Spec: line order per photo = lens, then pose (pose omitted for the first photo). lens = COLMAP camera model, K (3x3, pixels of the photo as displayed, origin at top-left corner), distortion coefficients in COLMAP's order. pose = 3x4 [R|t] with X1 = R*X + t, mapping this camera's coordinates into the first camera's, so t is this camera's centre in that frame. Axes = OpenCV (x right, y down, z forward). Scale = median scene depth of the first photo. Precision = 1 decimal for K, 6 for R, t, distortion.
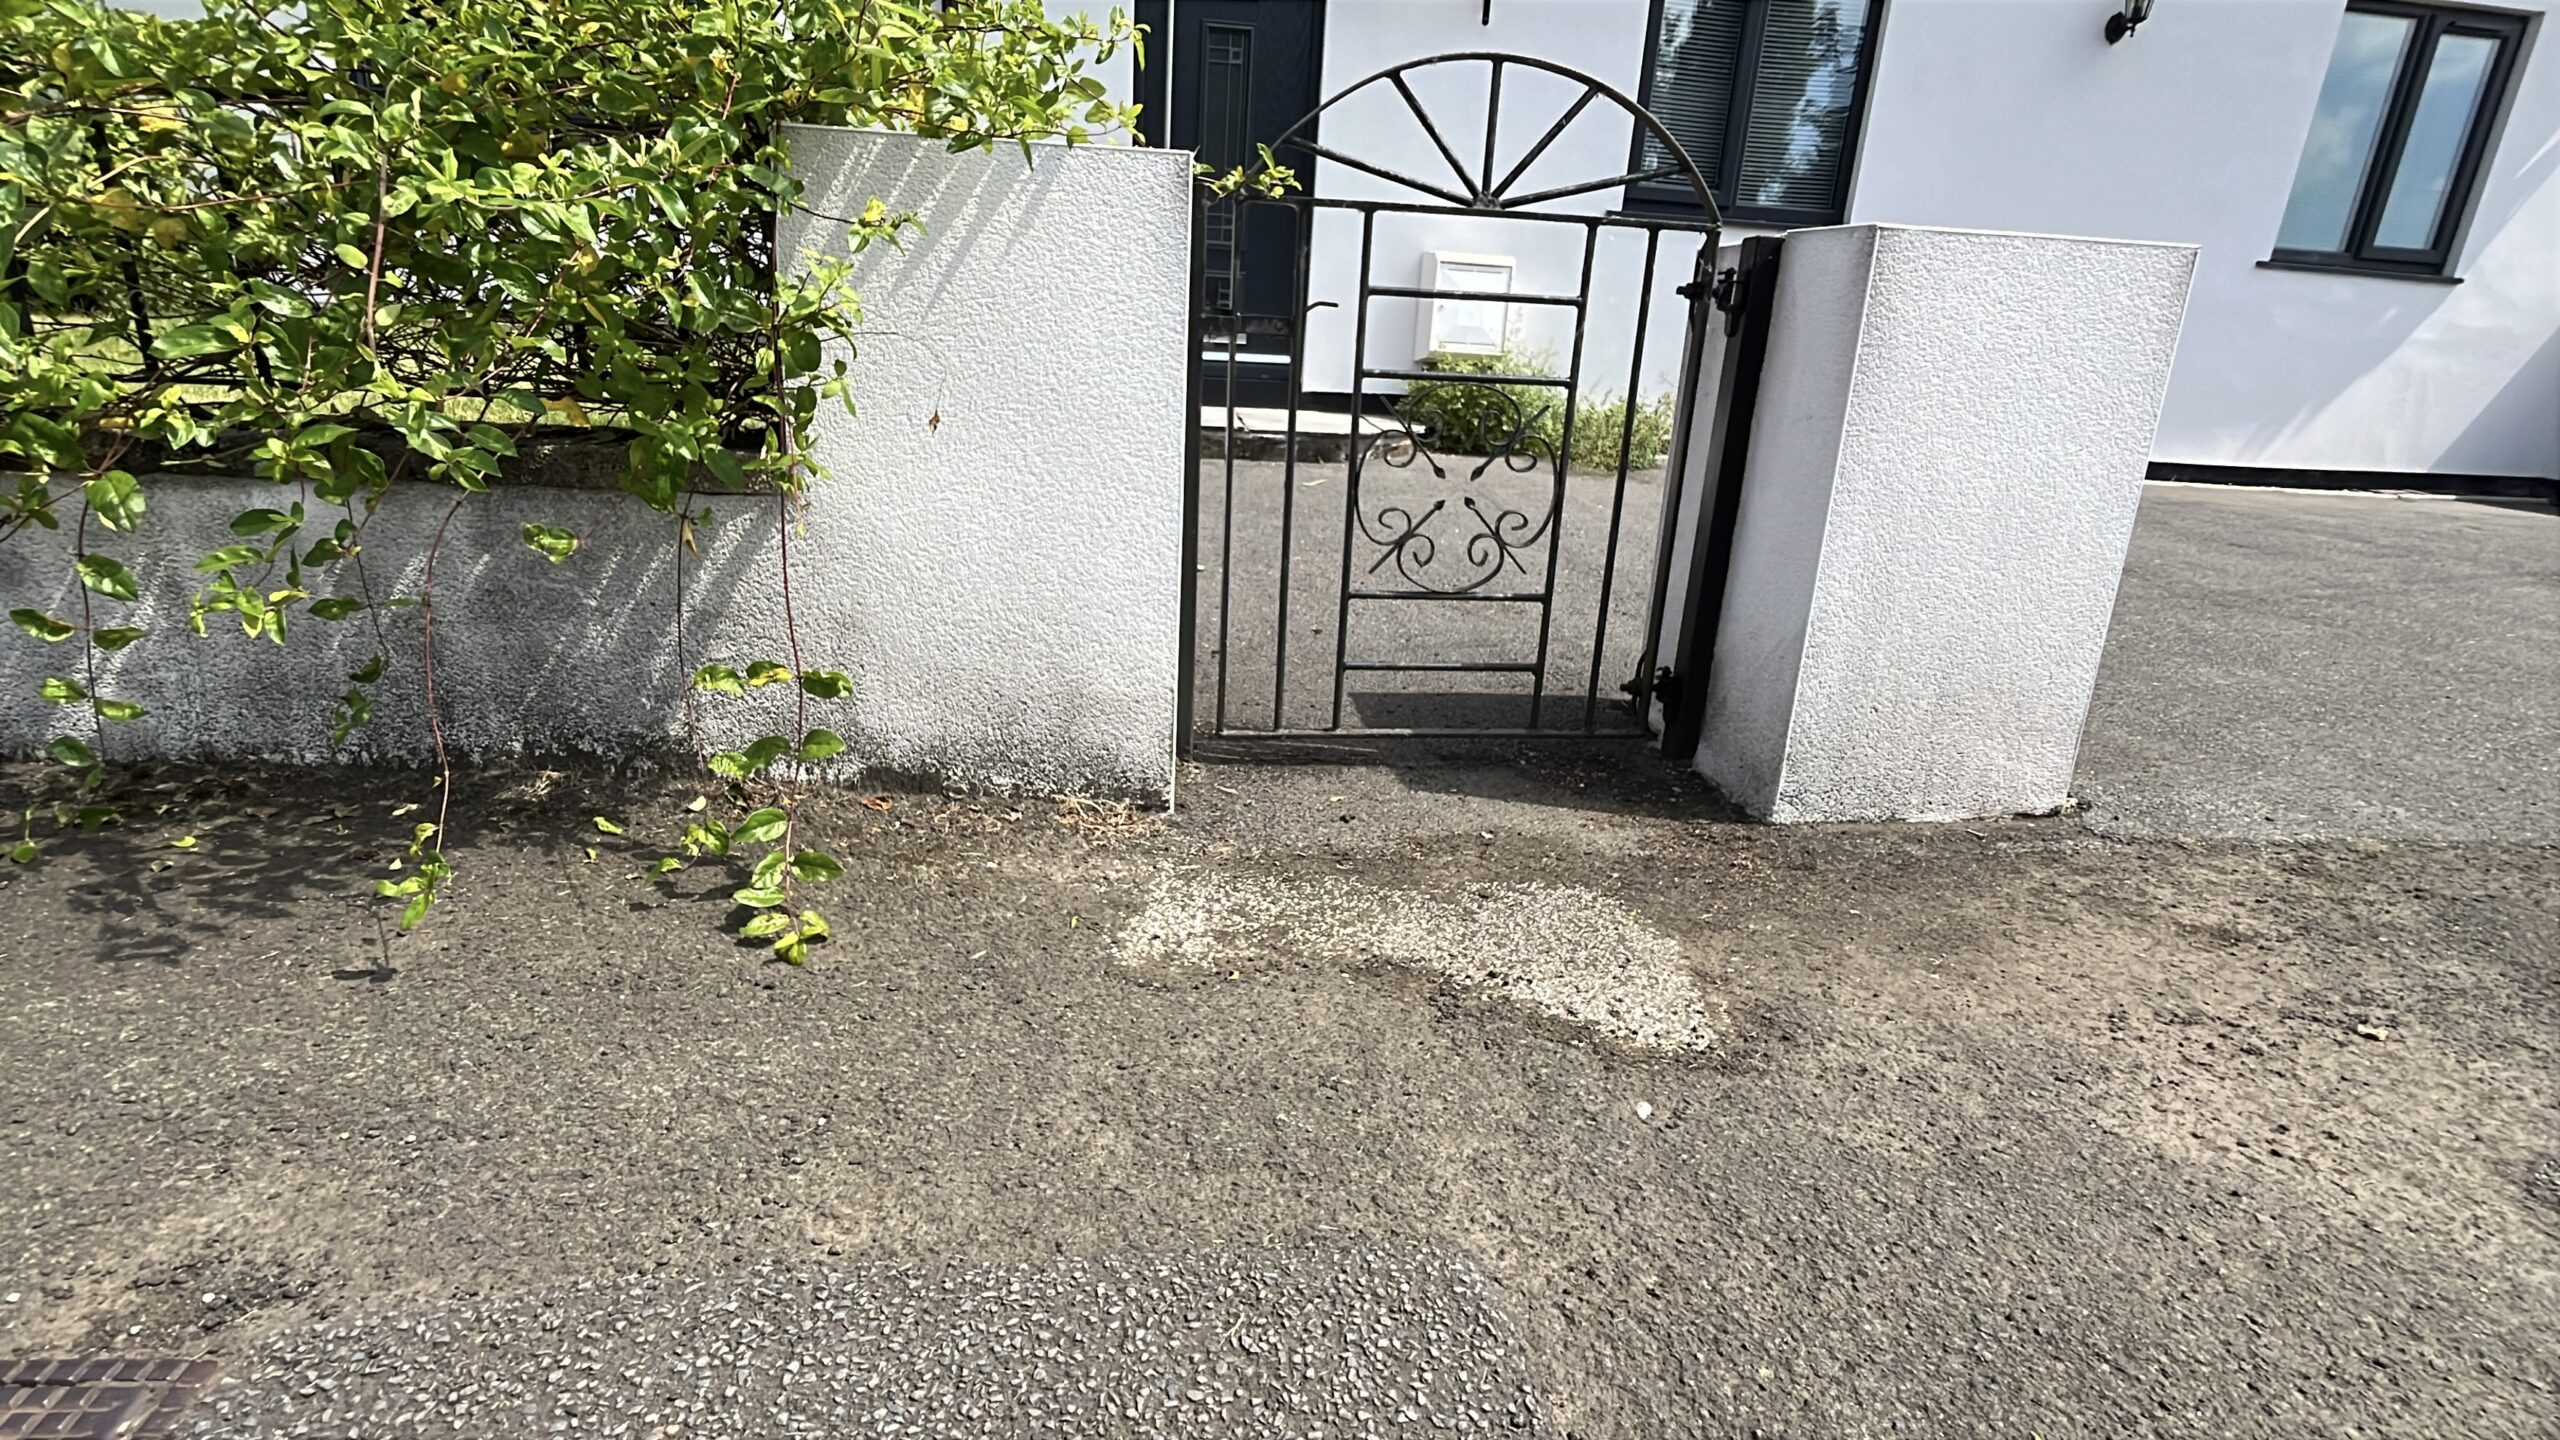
lens RADIAL K [[1194.2, 0, 1267.6], [0, 1194.2, 716.8], [0, 0, 1]] dist [-0.003139, -0.000027]
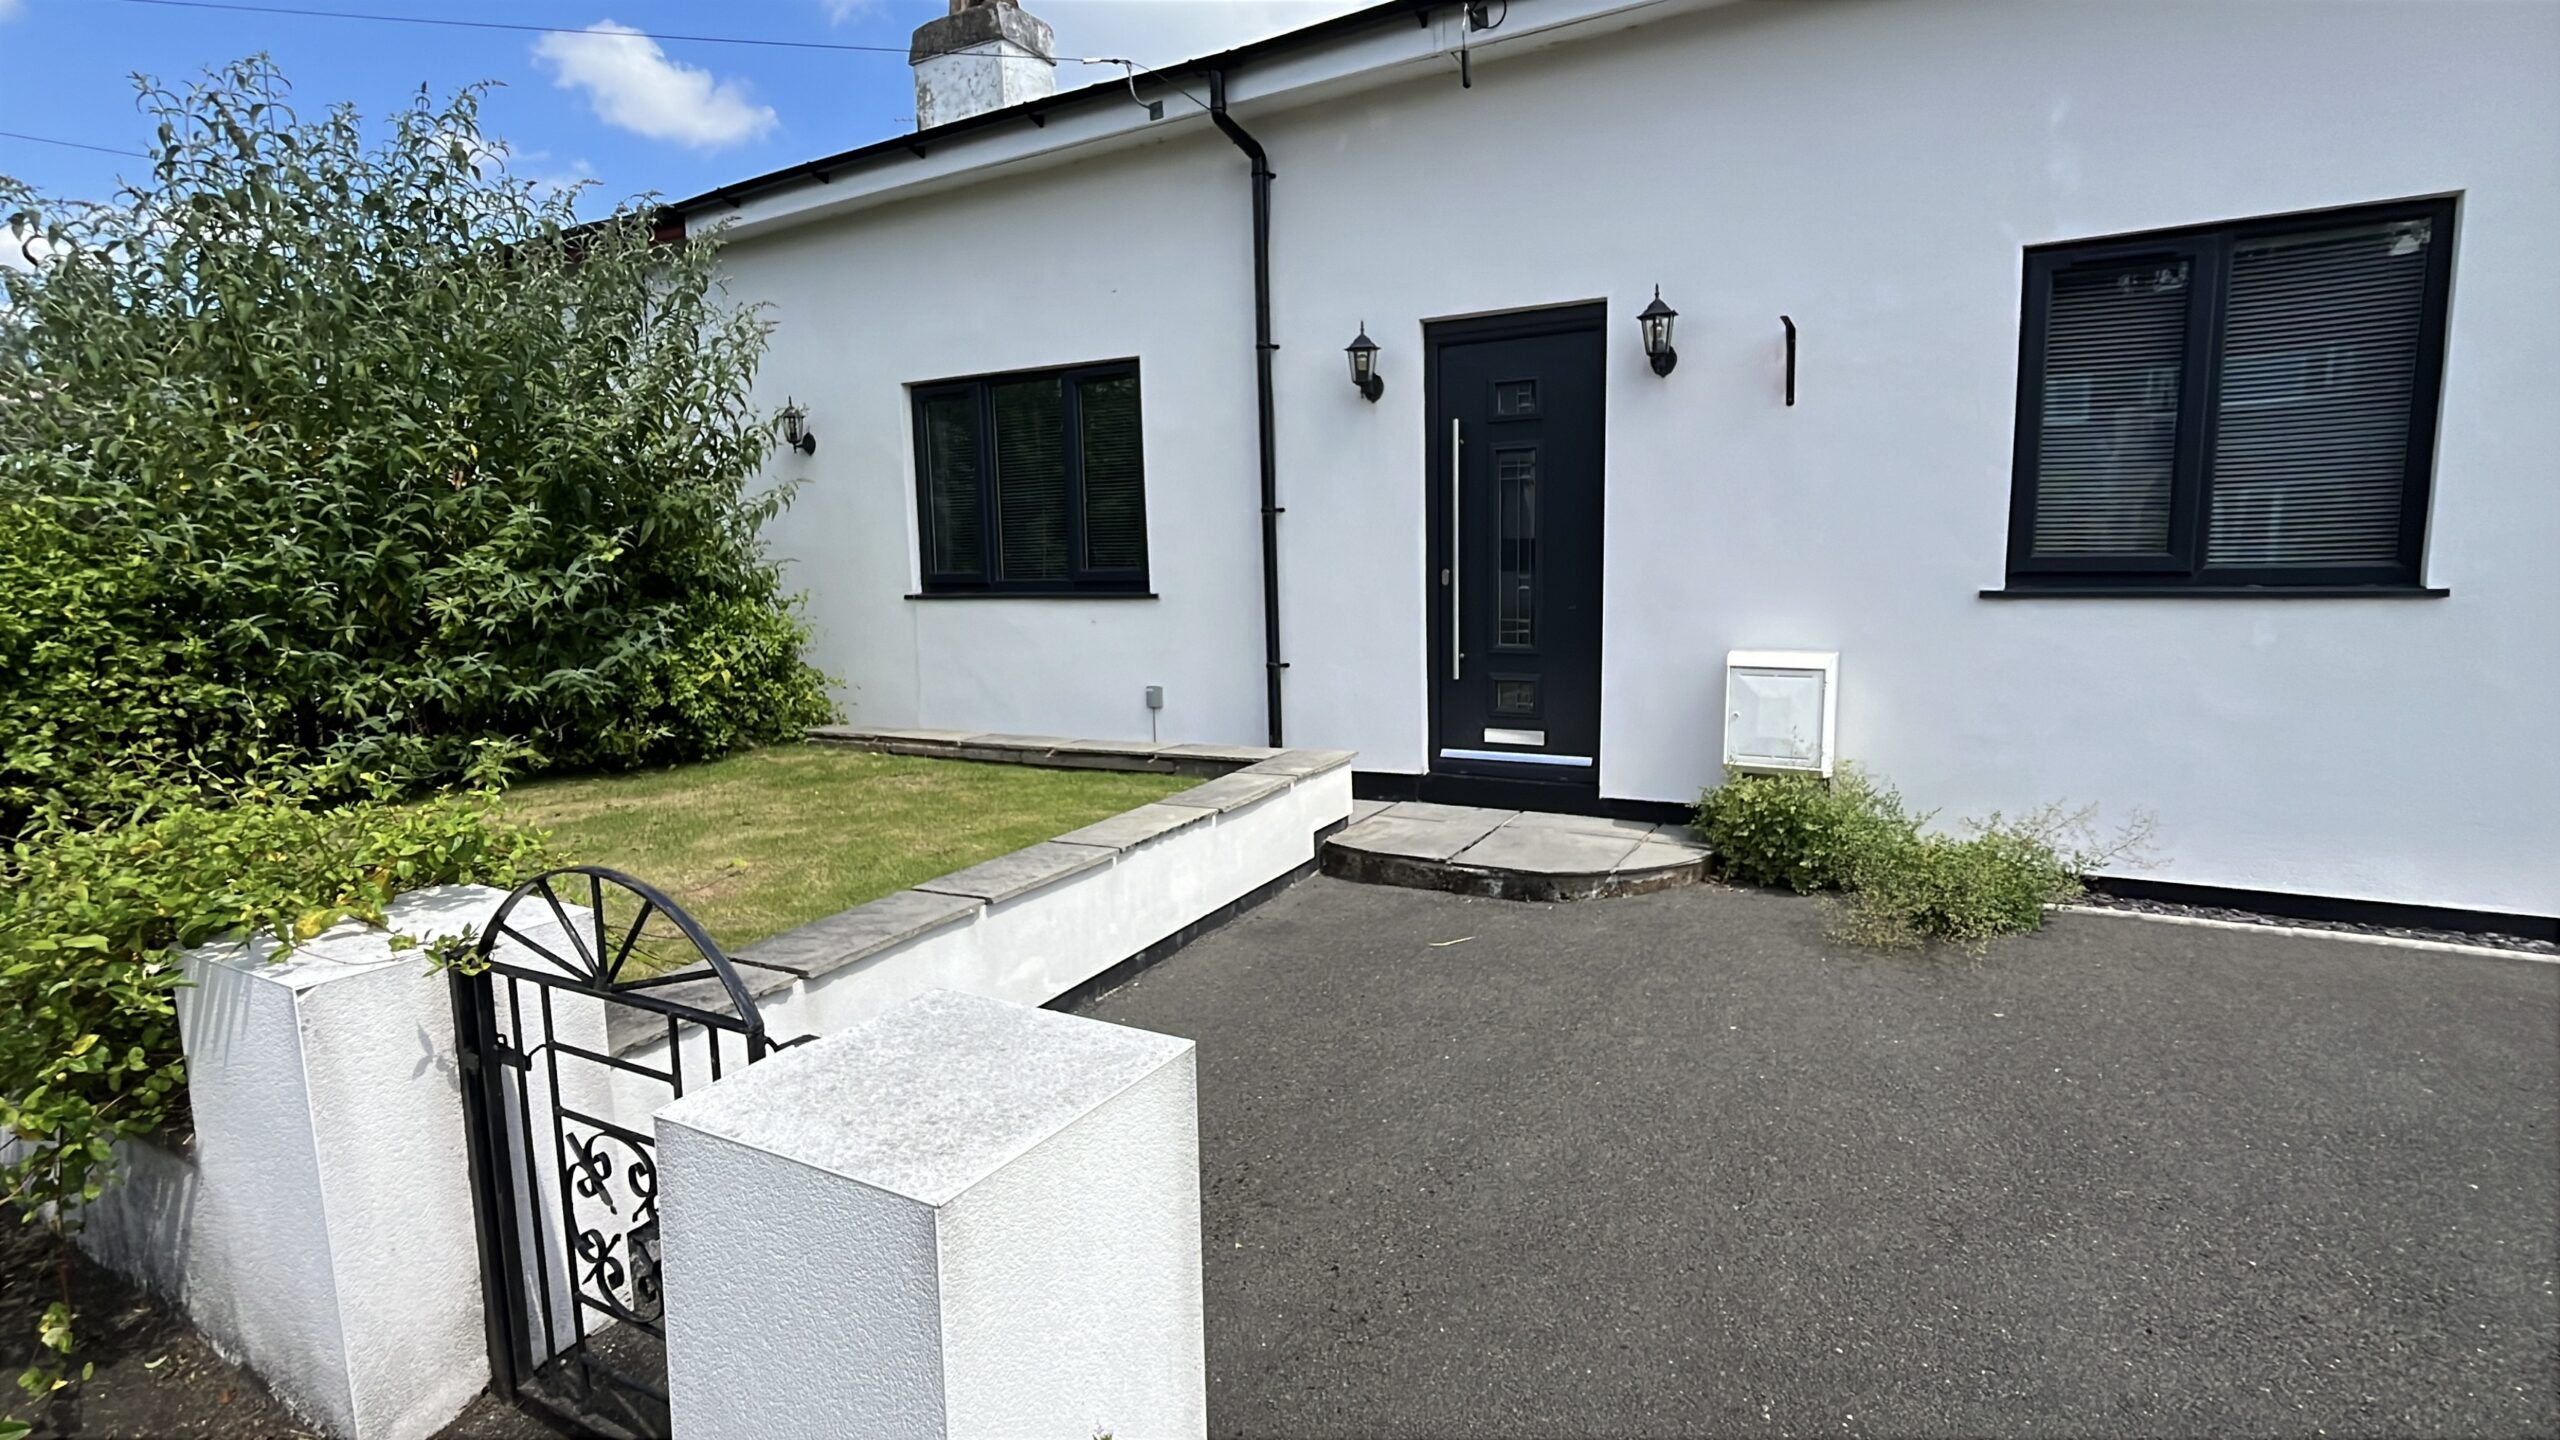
lens RADIAL K [[1194.2, 0, 1267.6], [0, 1194.2, 716.8], [0, 0, 1]] dist [-0.003139, -0.000027]
pose [[0.799163, 0.005585, -0.601088, 0.394367], [-0.122034, 0.980641, -0.153136, -0.170835], [0.588597, 0.195734, 0.784374, 0.129816]]
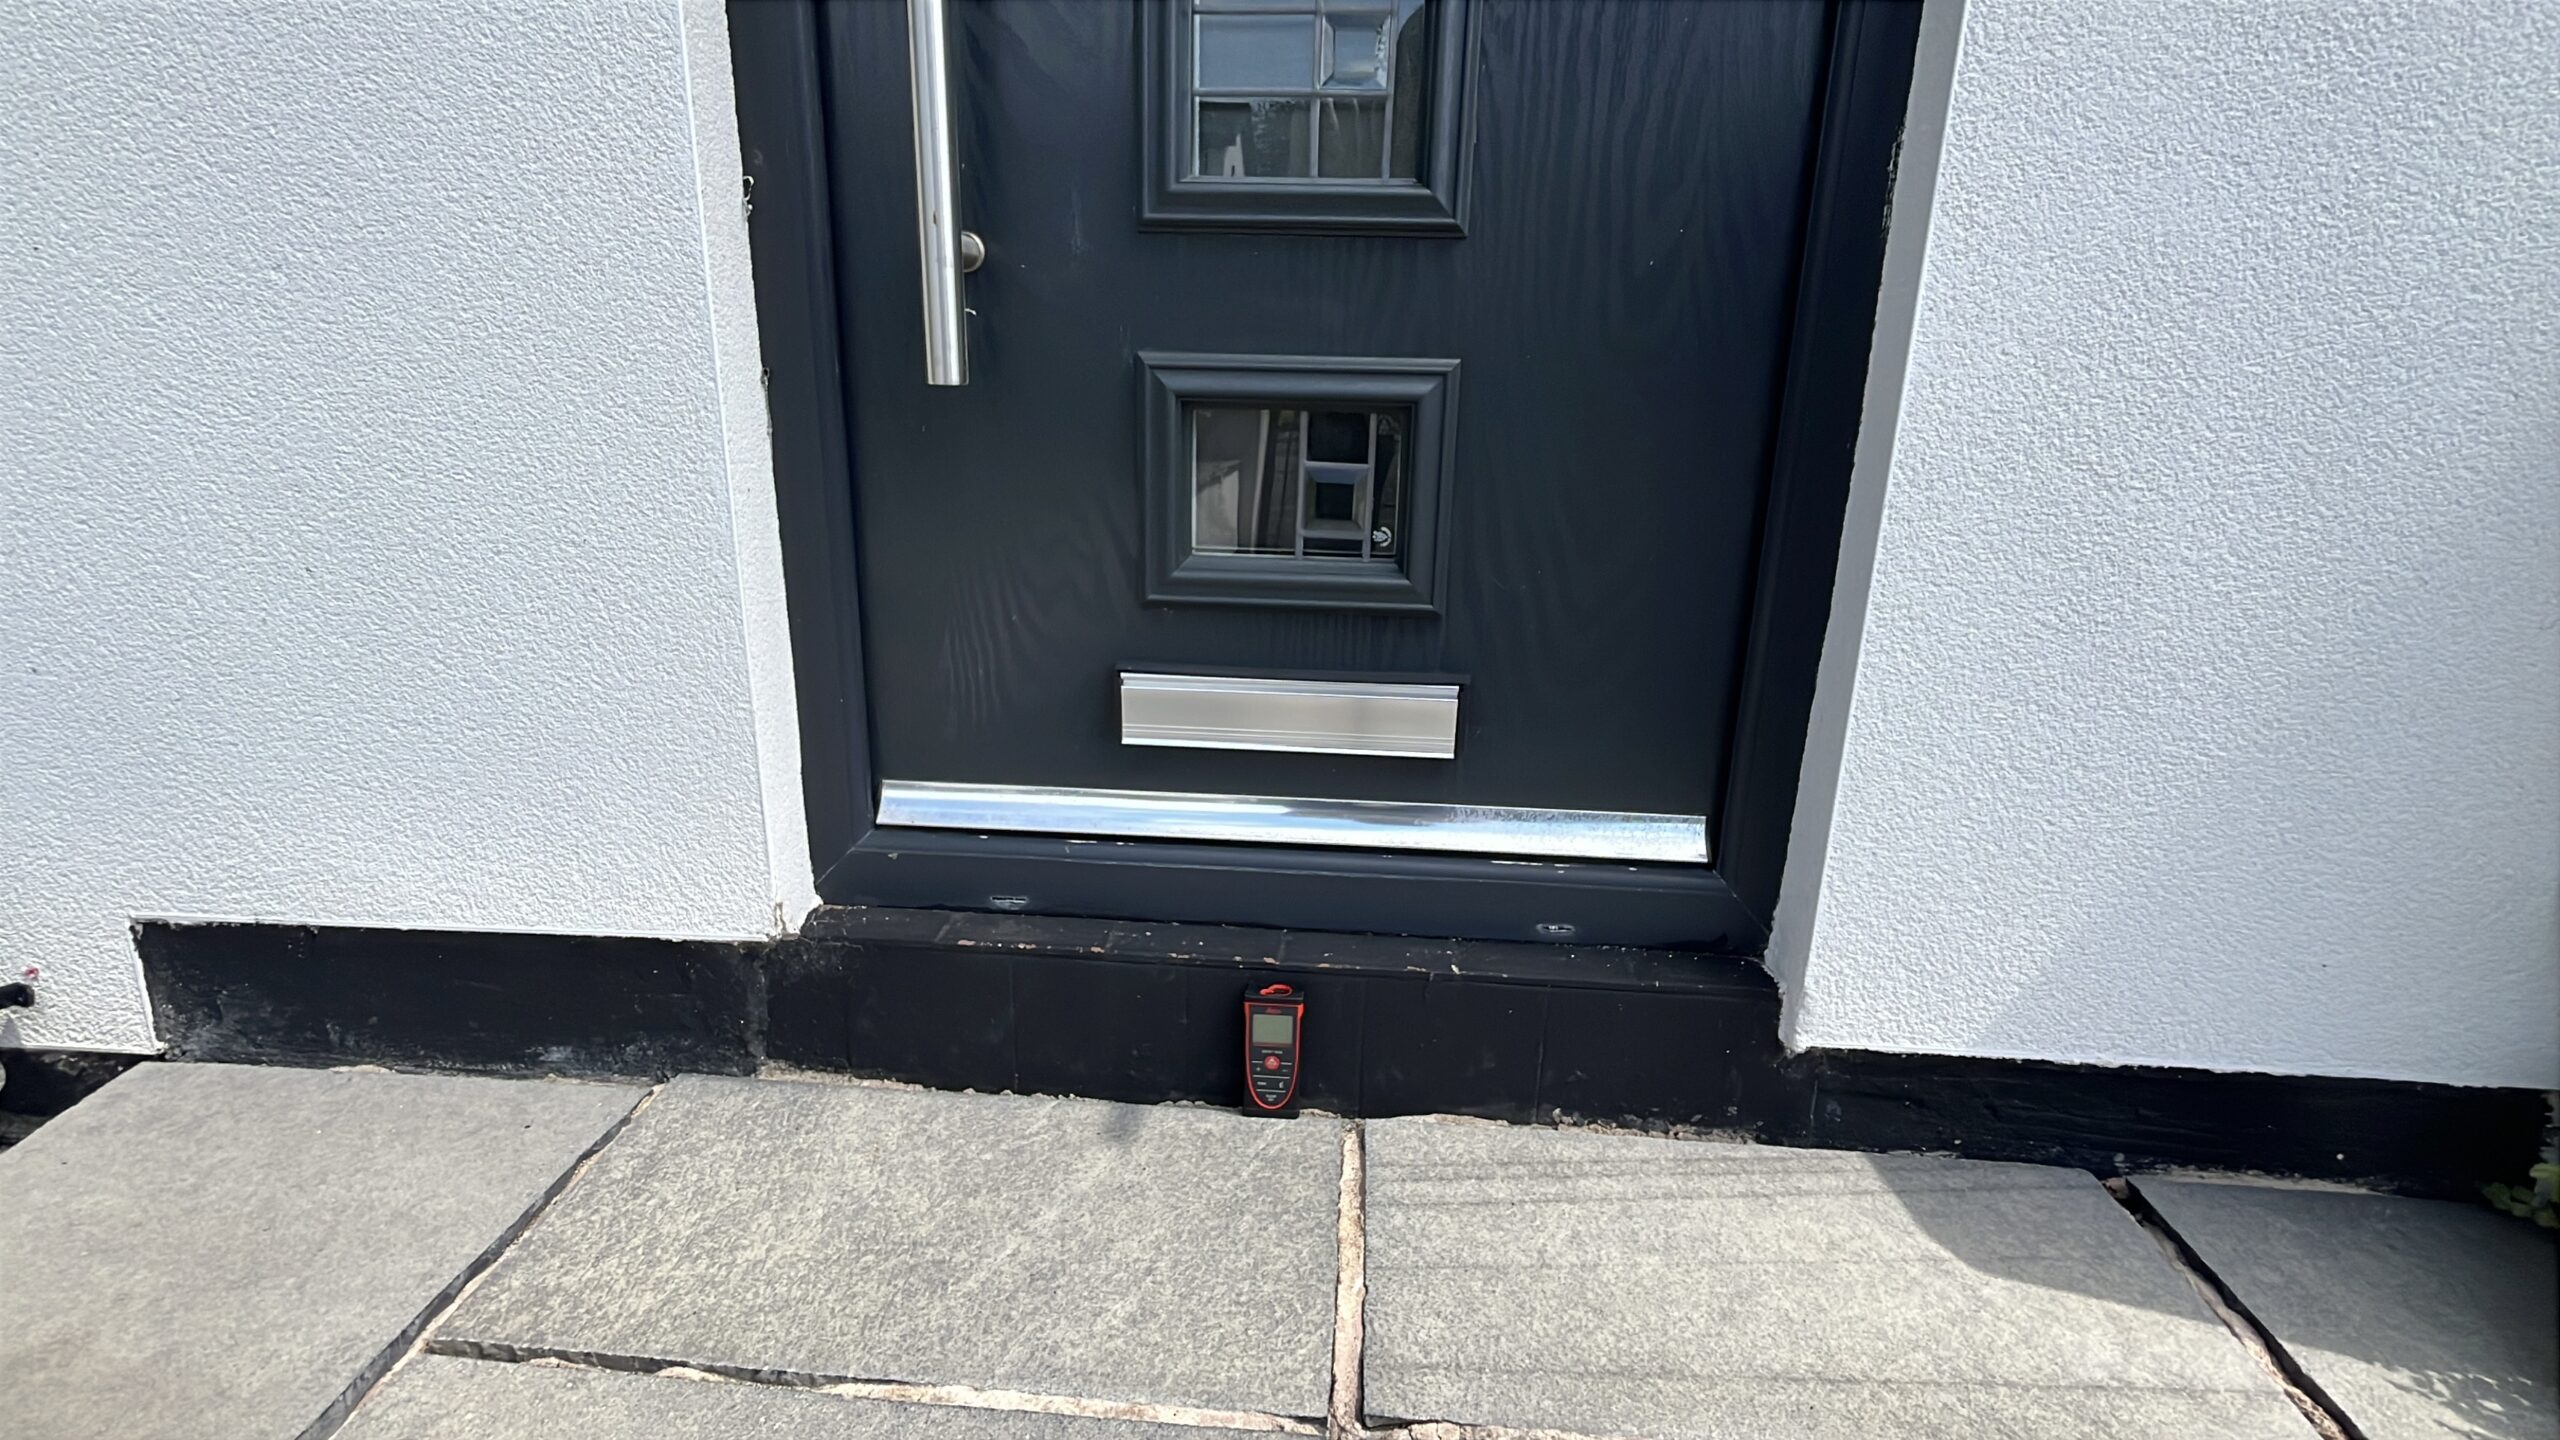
lens RADIAL K [[1194.2, 0, 1267.6], [0, 1194.2, 716.8], [0, 0, 1]] dist [-0.003139, -0.000027]
pose [[0.980472, 0.022873, -0.195322, -0.011242], [-0.030556, 0.998870, -0.036413, -0.326759], [0.194268, 0.041670, 0.980063, 0.862994]]
